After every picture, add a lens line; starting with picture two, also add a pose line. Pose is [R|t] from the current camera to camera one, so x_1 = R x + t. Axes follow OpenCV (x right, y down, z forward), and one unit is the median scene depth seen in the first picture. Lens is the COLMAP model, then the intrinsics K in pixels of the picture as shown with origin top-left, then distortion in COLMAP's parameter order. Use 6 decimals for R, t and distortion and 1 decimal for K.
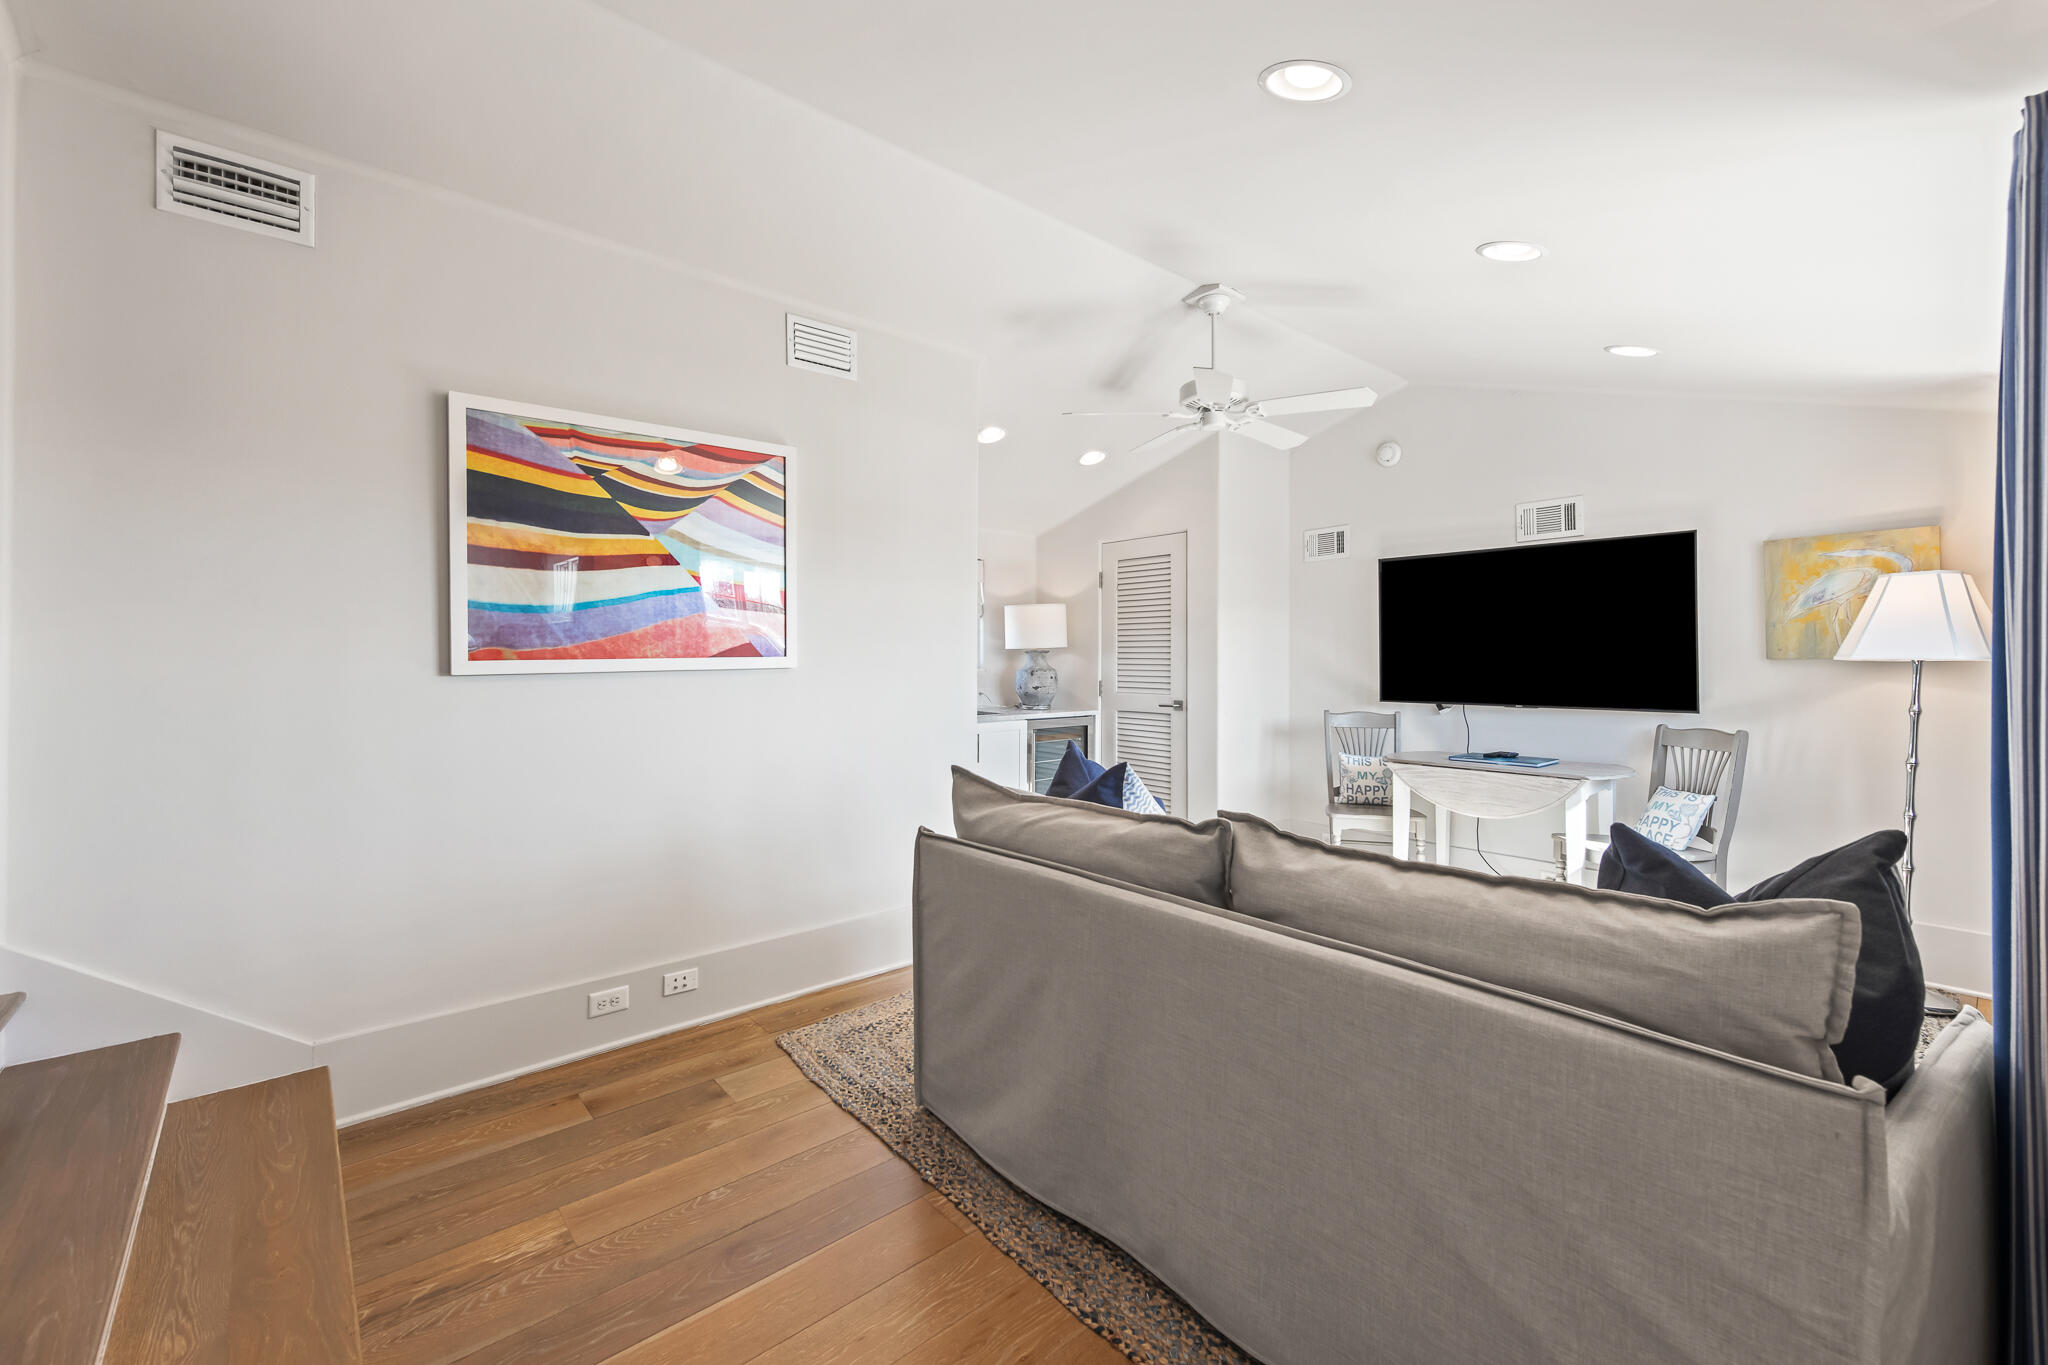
lens RADIAL K [[815.3, 0, 1023.0], [0, 815.3, 651.7], [0, 0, 1]] dist [0.006177, -0.000859]
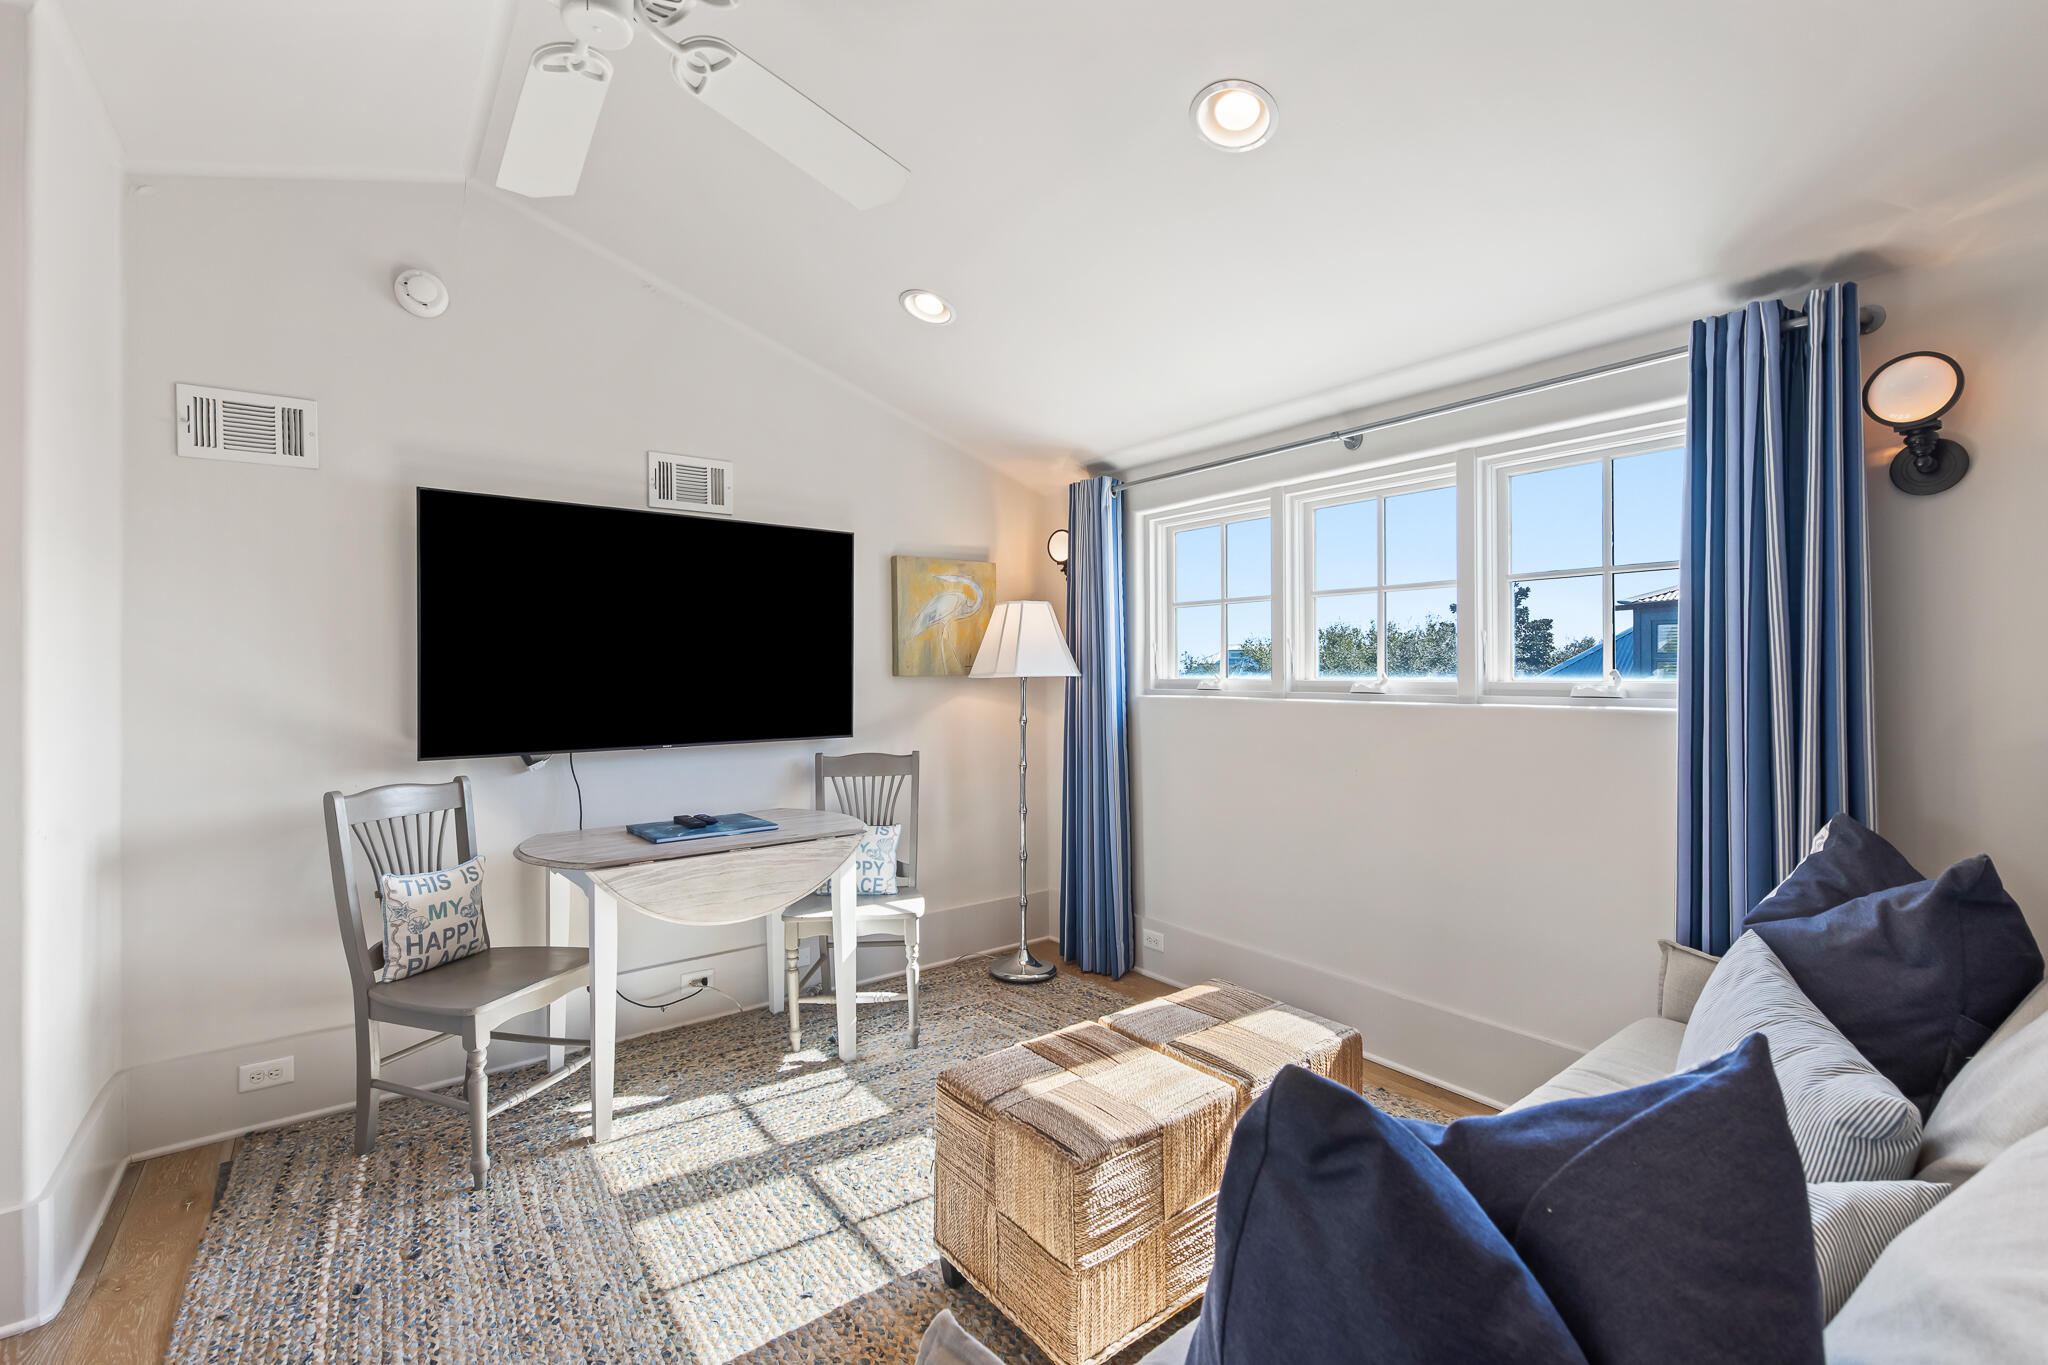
lens RADIAL K [[882.1, 0, 1013.6], [0, 882.1, 671.5], [0, 0, 1]] dist [0.003484, -0.001948]
pose [[0.058783, 0.000431, 0.998271, -0.105868], [-0.005500, 0.999985, -0.000108, 0.002034], [-0.998256, -0.005484, 0.058785, 0.607755]]
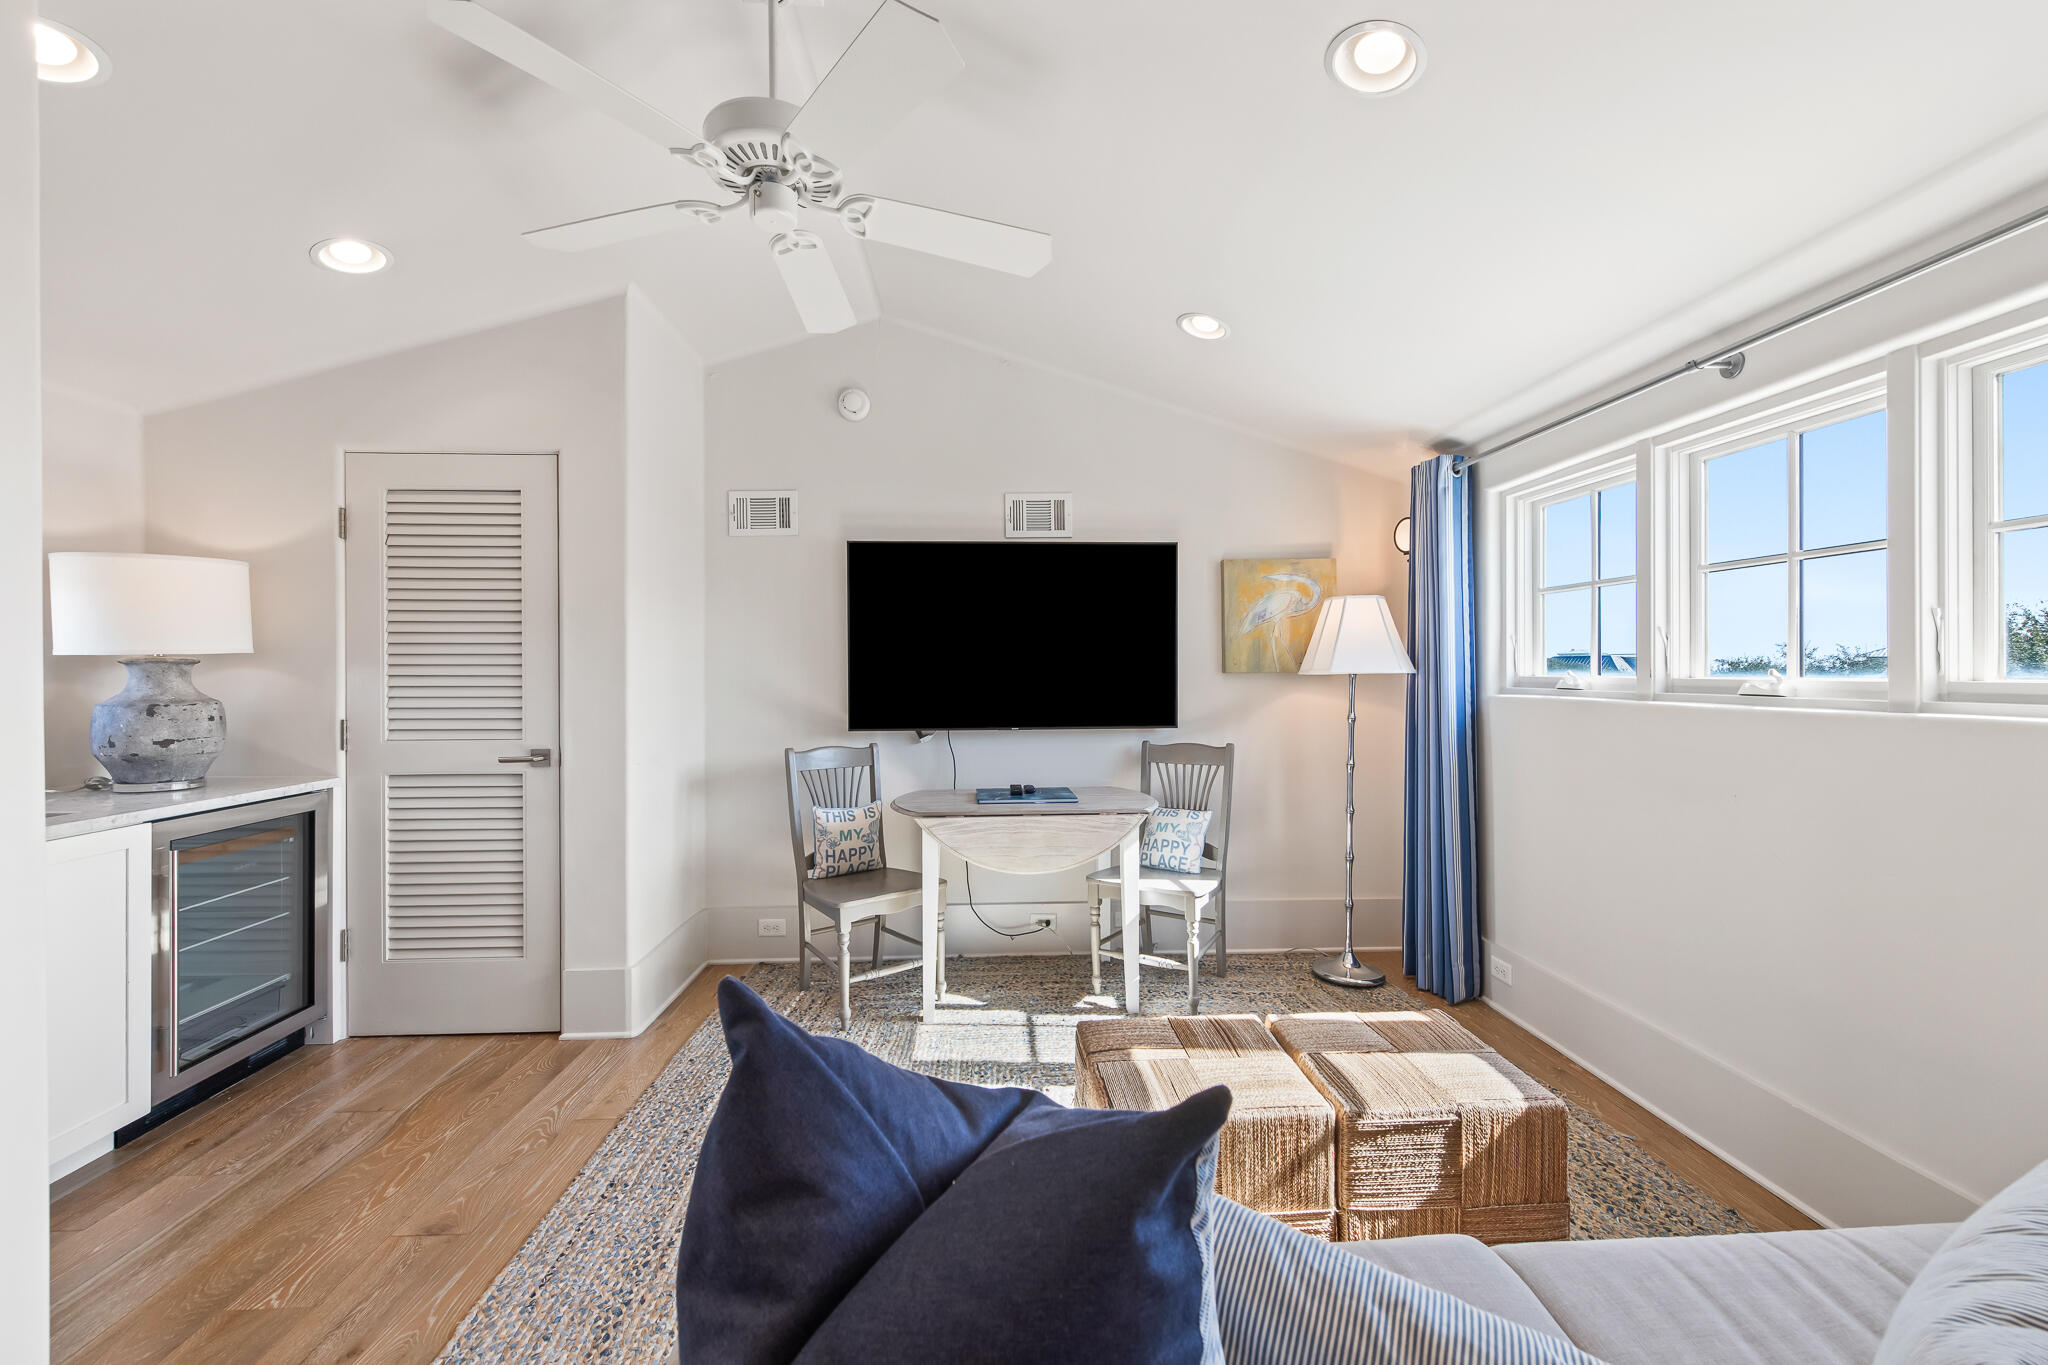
lens RADIAL K [[815.3, 0, 1012.8], [0, 815.3, 675.4], [0, 0, 1]] dist [0.006177, -0.000859]
pose [[0.619836, -0.006400, 0.784705, -0.058831], [-0.002935, 0.999941, 0.010474, 0.001489], [-0.784726, -0.008795, 0.619781, 0.431459]]
